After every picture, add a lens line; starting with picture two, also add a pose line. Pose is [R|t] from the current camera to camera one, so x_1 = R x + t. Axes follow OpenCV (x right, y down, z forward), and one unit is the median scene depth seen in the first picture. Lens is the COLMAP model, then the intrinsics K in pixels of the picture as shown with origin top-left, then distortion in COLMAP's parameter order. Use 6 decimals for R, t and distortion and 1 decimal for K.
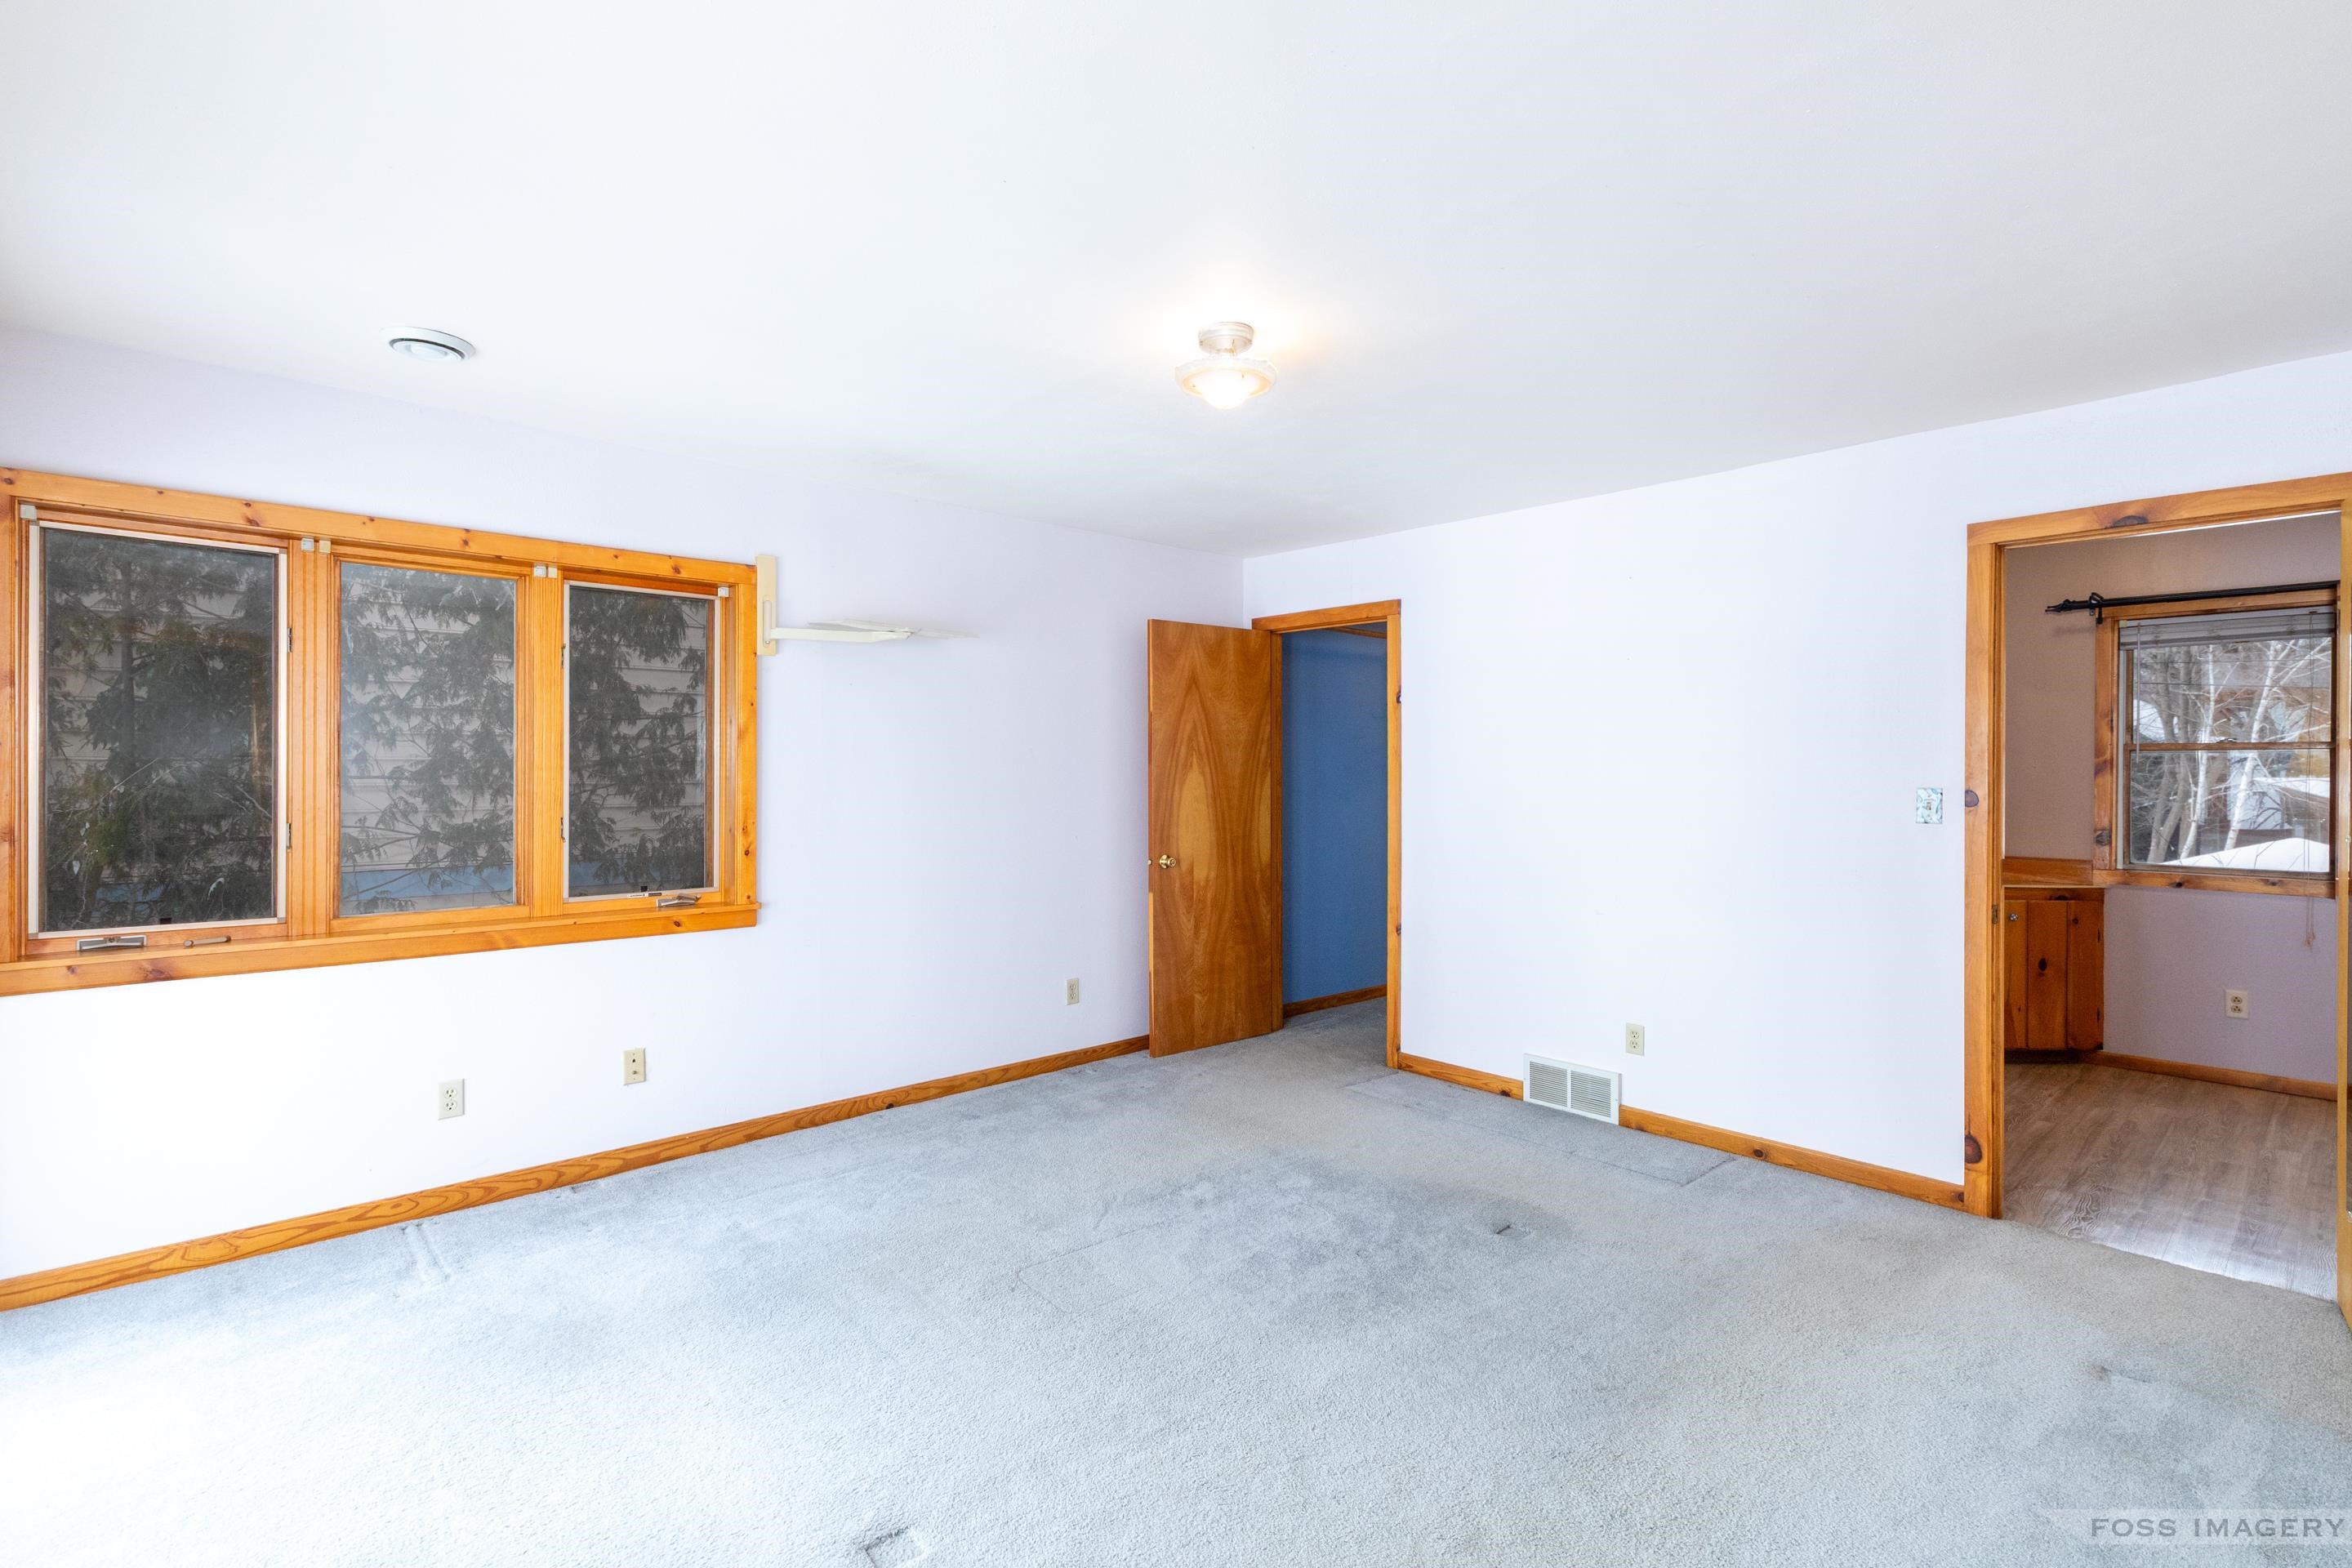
lens RADIAL K [[1072.8, 0, 1170.0], [0, 1072.8, 779.9], [0, 0, 1]] dist [0.008944, -0.000494]
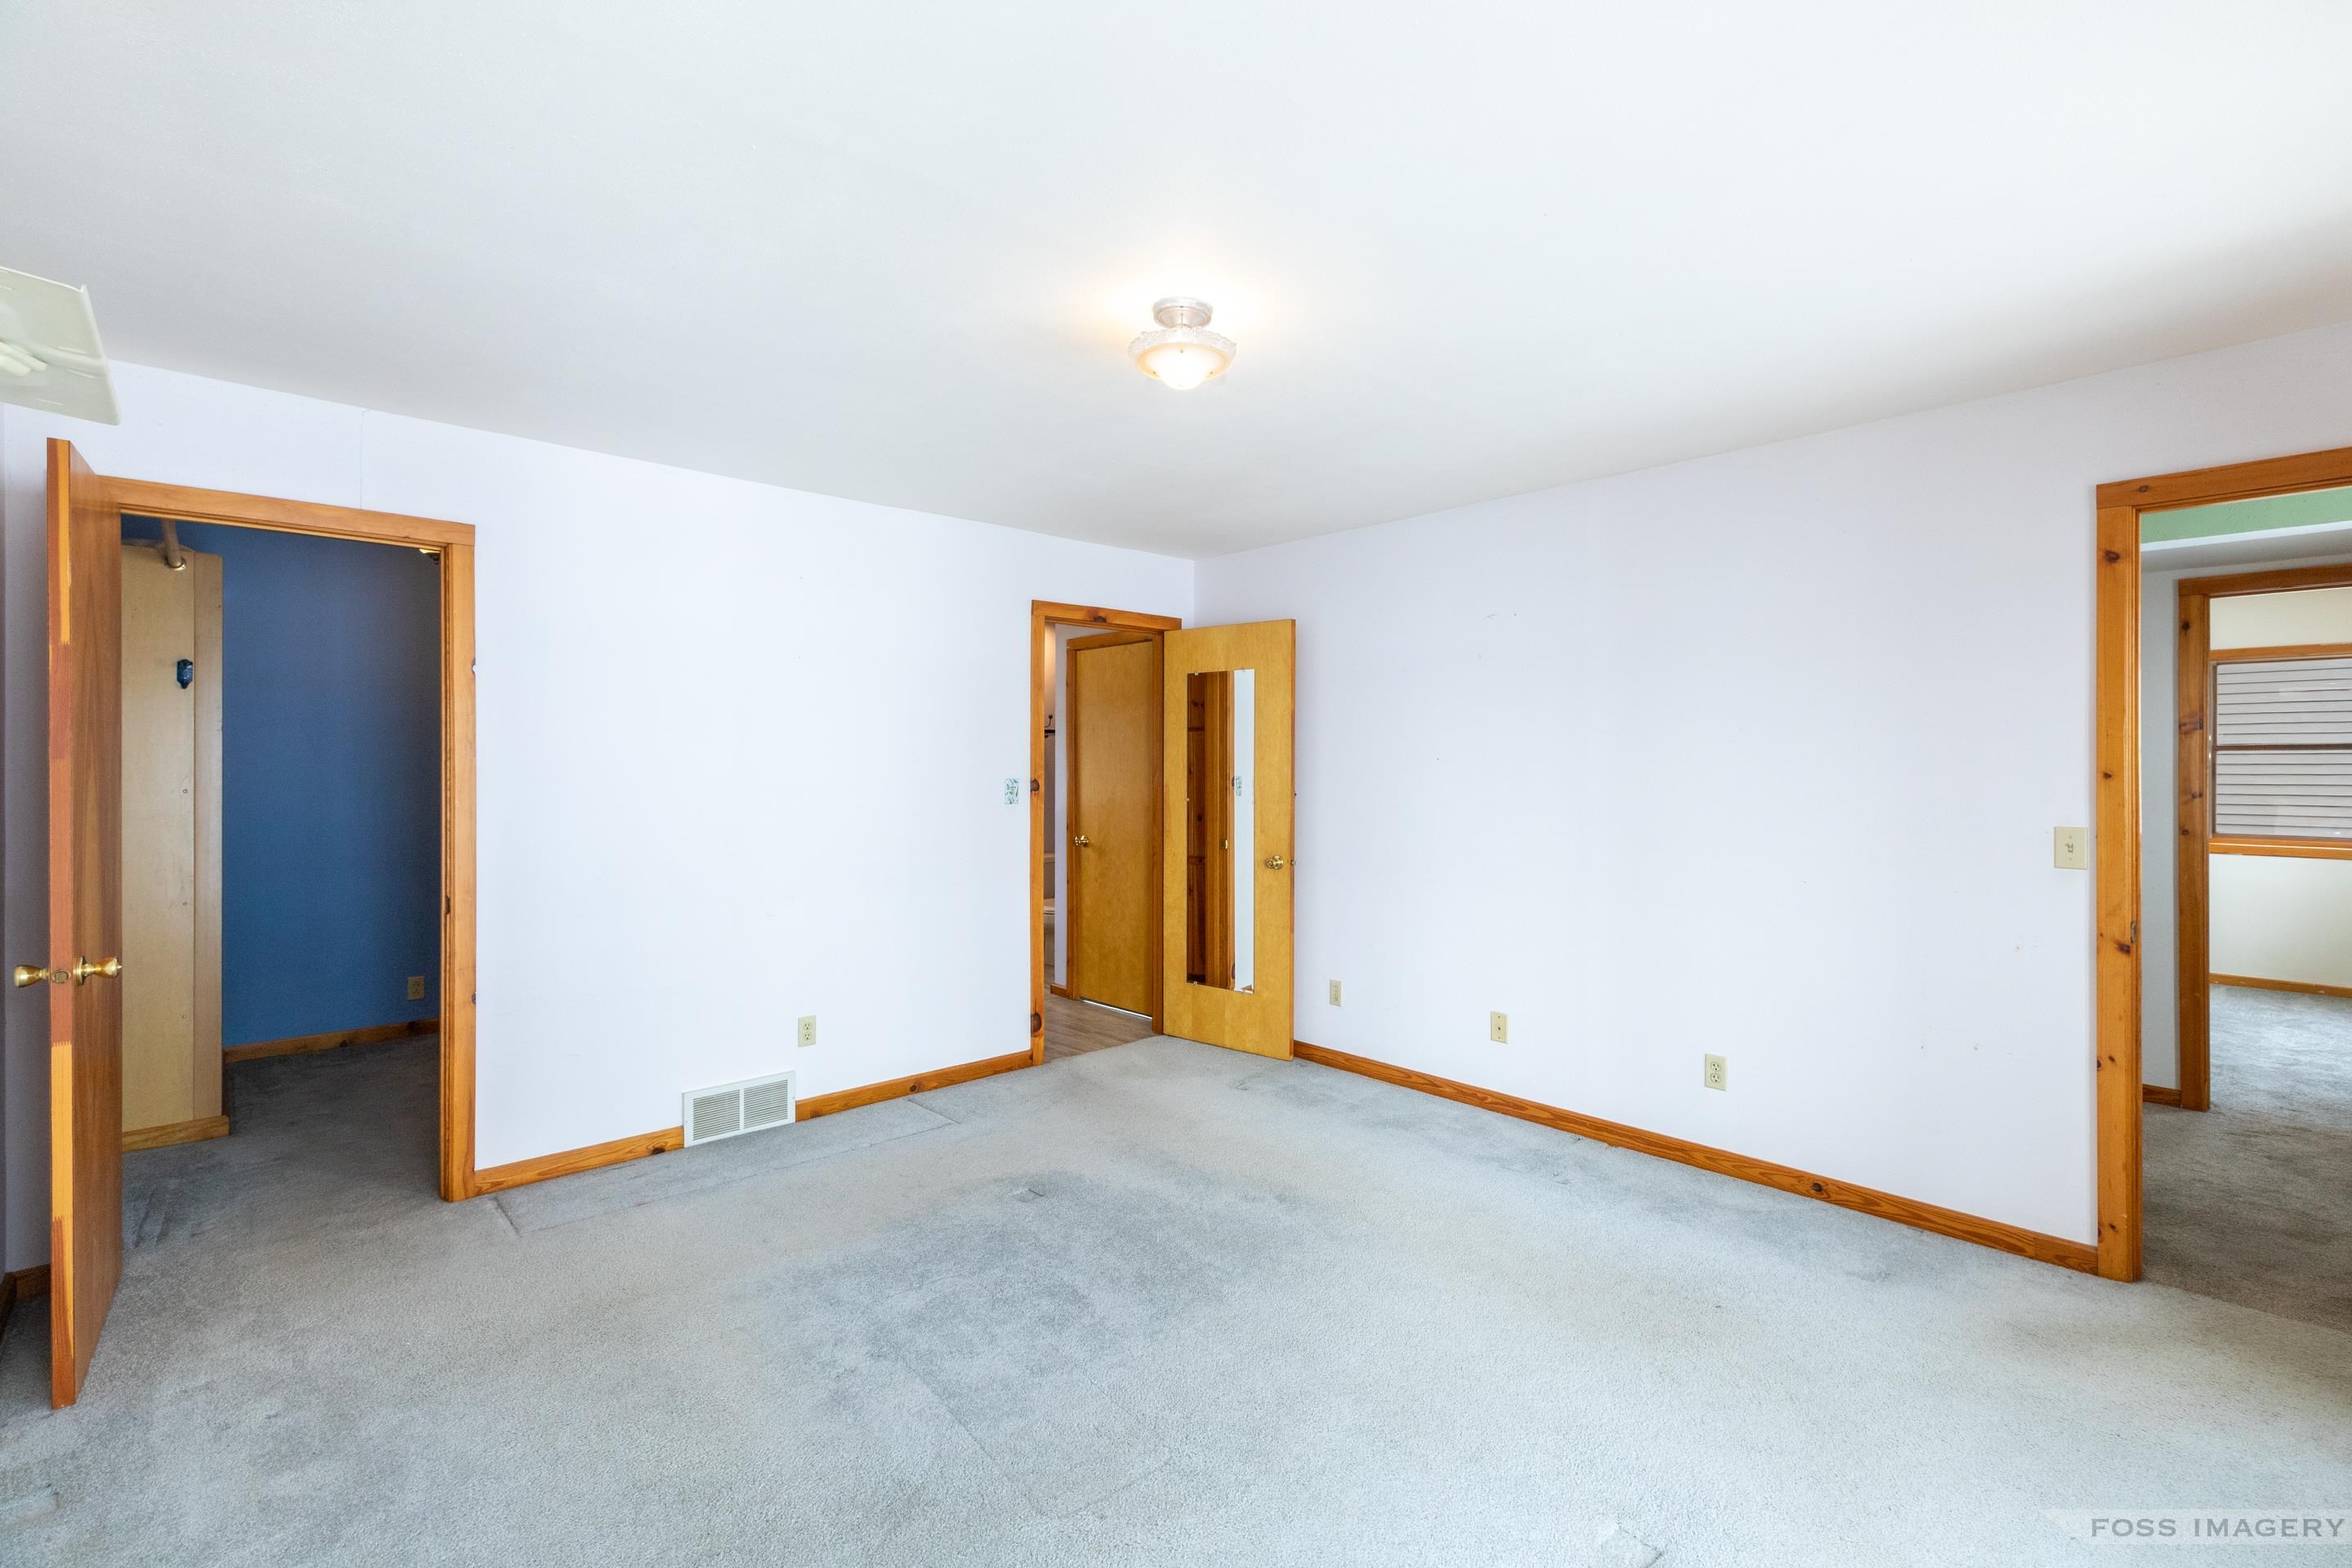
lens RADIAL K [[1072.8, 0, 1166.3], [0, 1072.8, 769.1], [0, 0, 1]] dist [0.008944, -0.000494]
pose [[0.003414, -0.012110, 0.999921, -0.559569], [0.007553, 0.999898, 0.012084, -0.016443], [-0.999966, 0.007511, 0.003505, 0.627881]]
